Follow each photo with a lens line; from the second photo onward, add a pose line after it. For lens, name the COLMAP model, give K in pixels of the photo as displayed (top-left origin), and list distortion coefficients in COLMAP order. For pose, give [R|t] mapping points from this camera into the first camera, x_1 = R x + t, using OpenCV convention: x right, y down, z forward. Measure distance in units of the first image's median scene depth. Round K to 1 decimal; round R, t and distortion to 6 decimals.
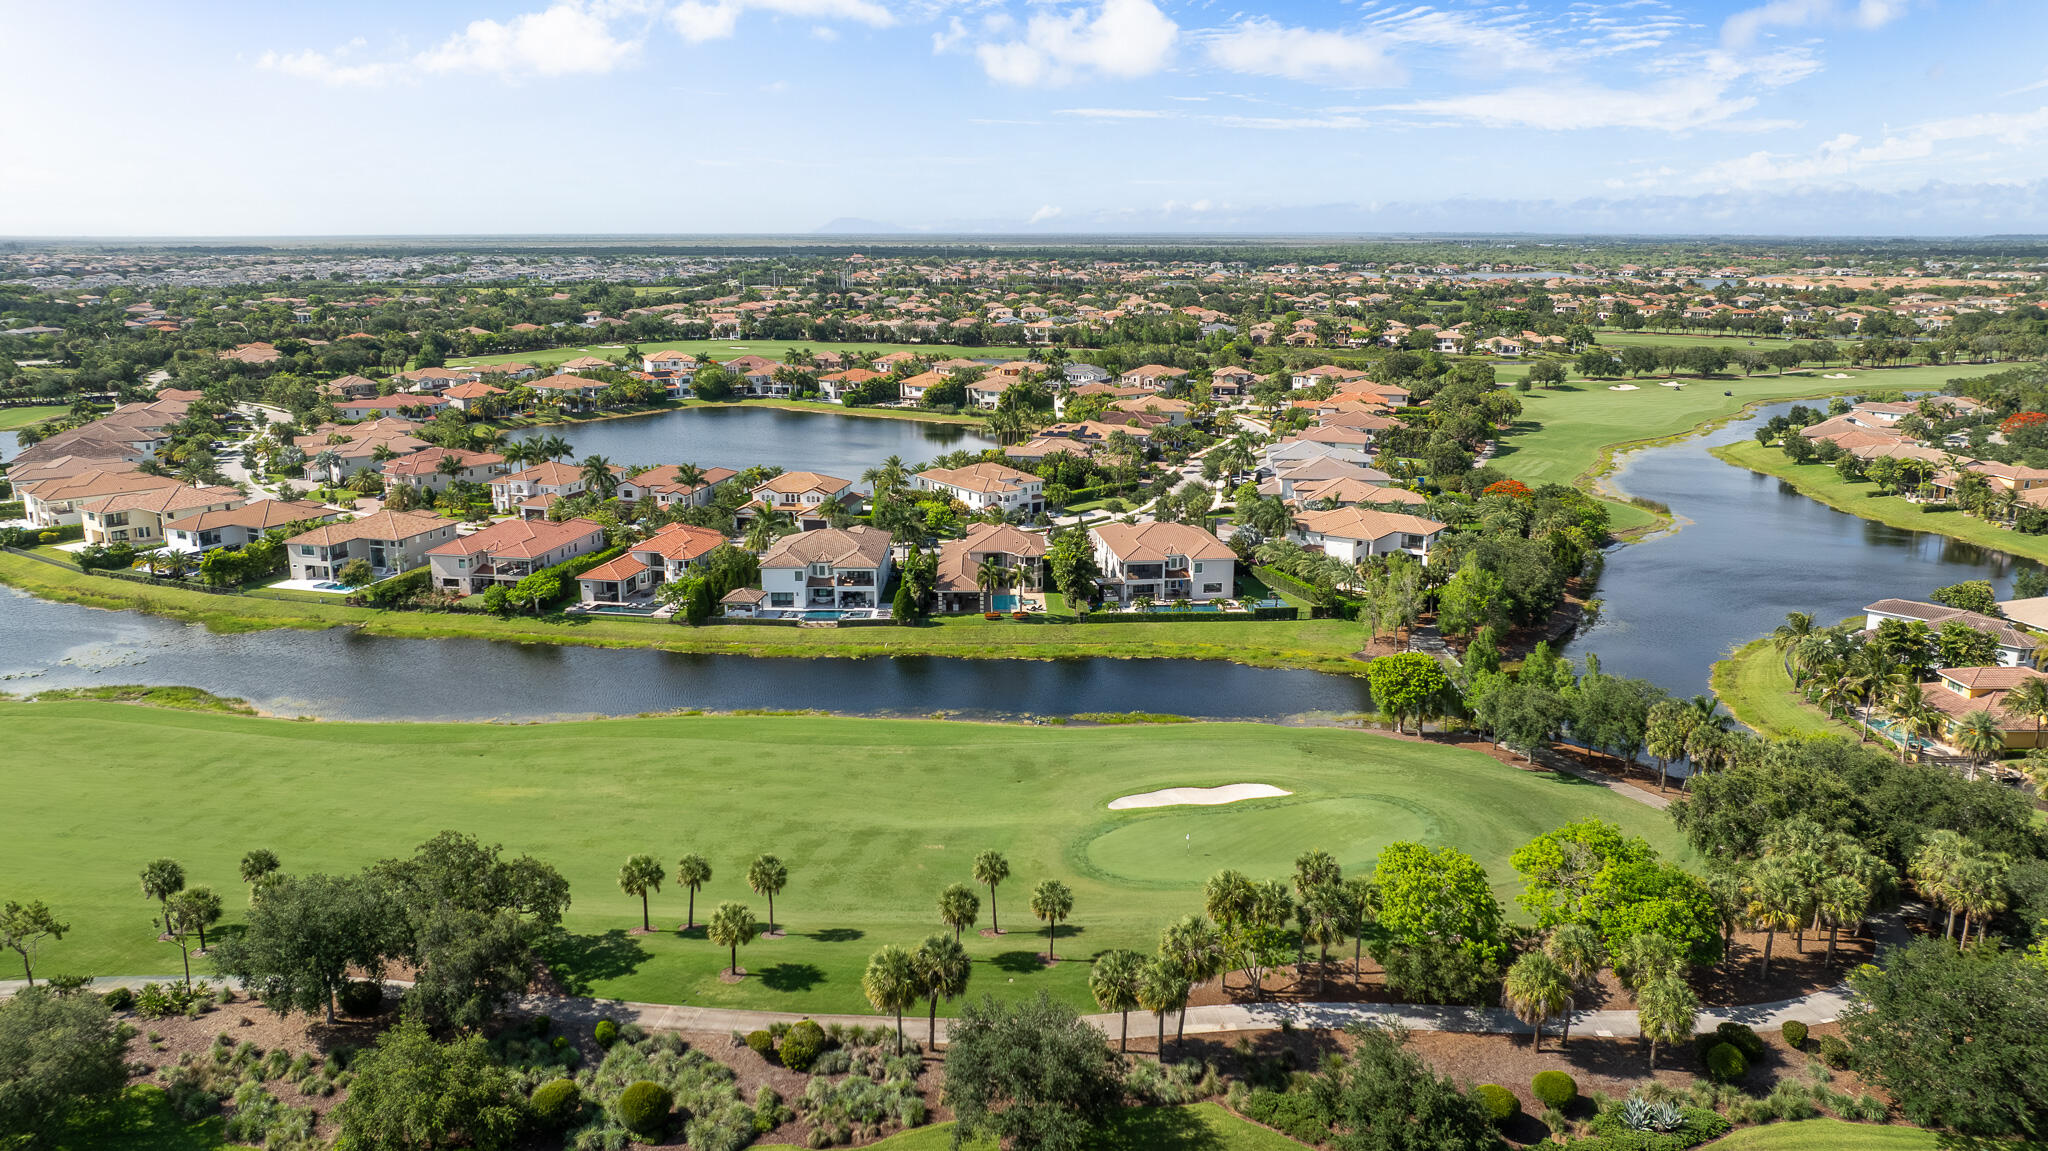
lens RADIAL K [[1452.8, 0, 1024.0], [0, 1452.8, 575.5], [0, 0, 1]] dist [-0.014600, -0.006944]
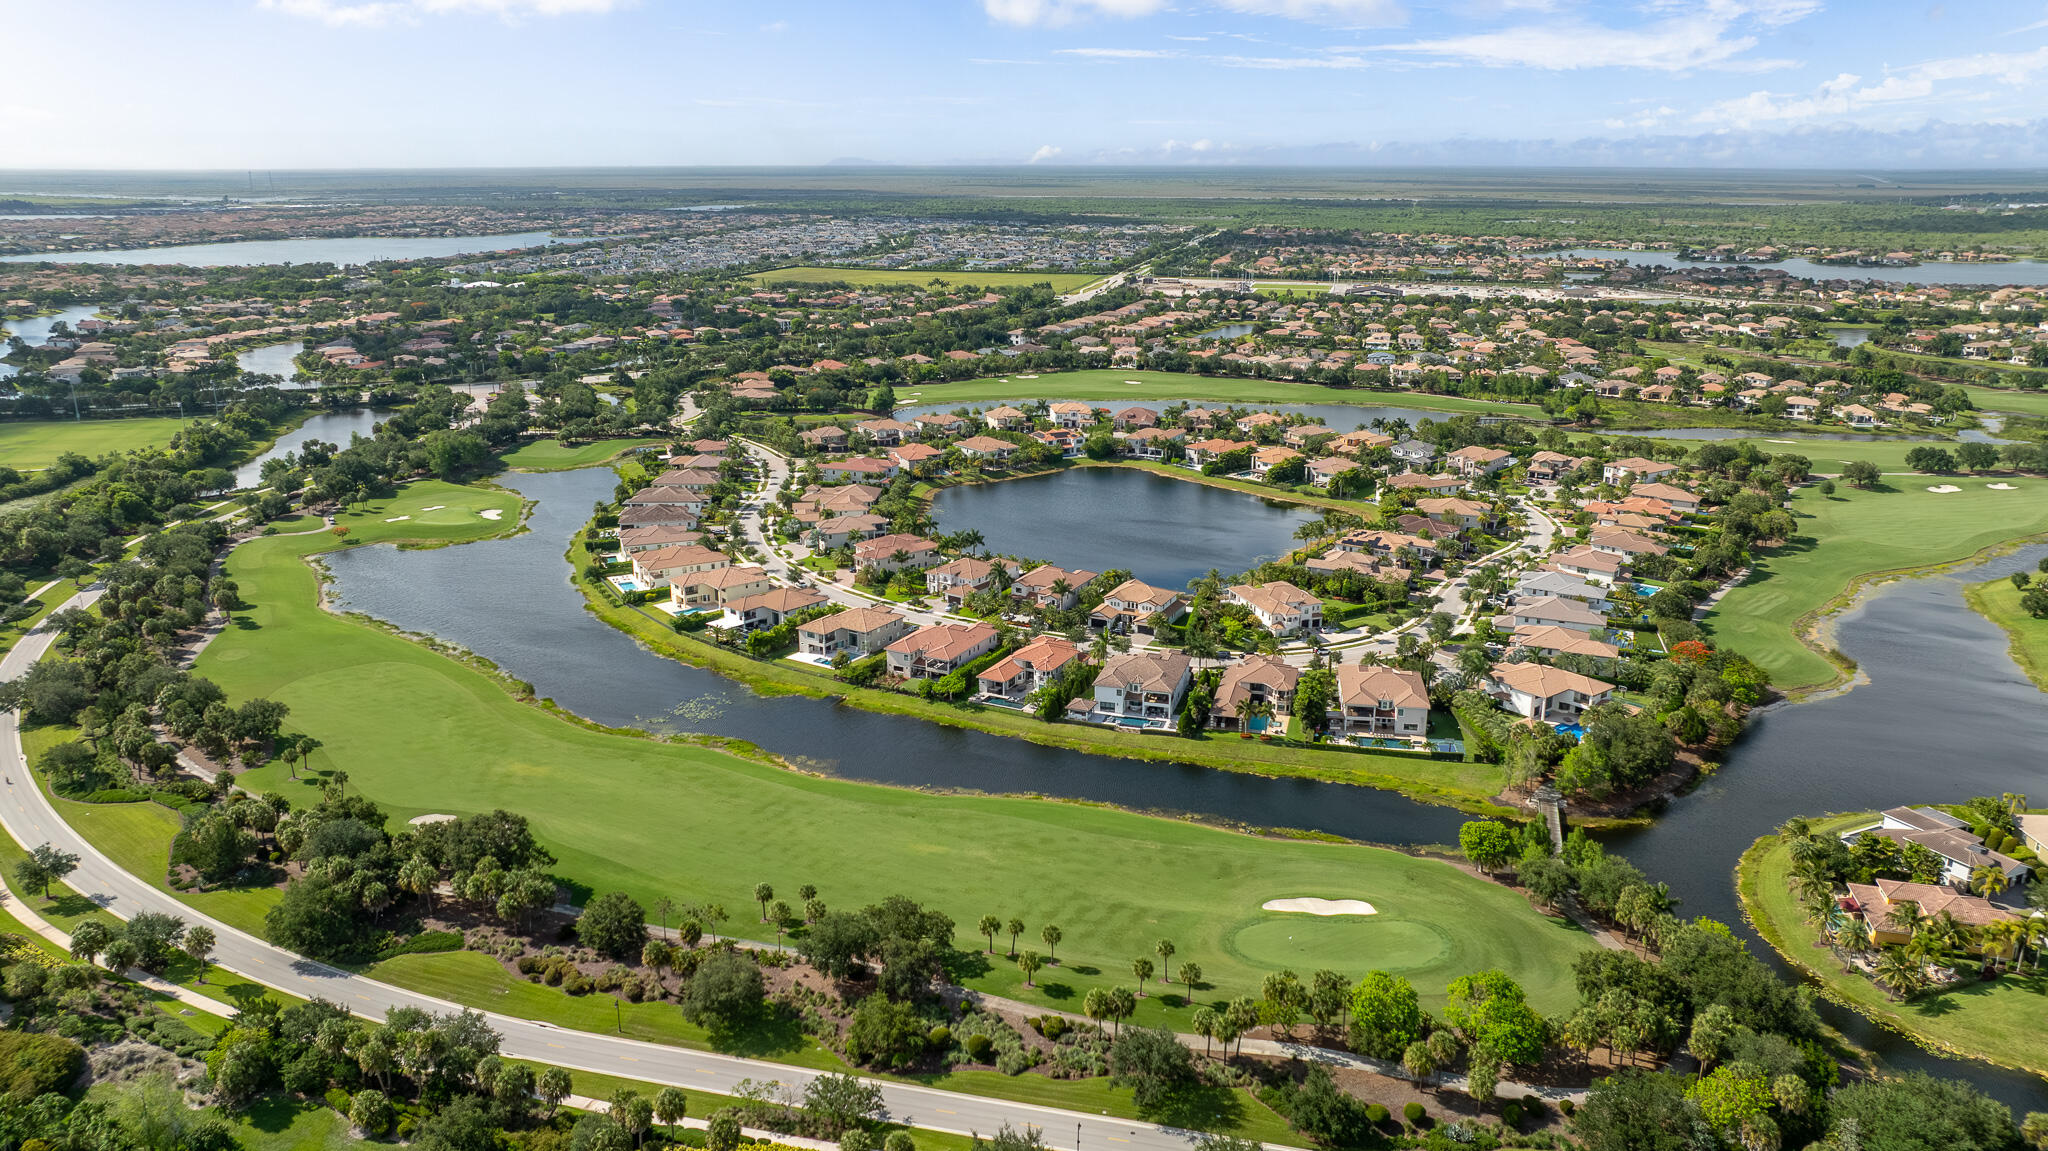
lens RADIAL K [[1452.8, 0, 1024.0], [0, 1452.8, 575.5], [0, 0, 1]] dist [-0.014600, -0.006944]
pose [[0.959313, 0.077091, -0.271617, 0.150275], [-0.063295, 0.996237, 0.059207, -0.207951], [0.275160, -0.039606, 0.960582, -0.462385]]
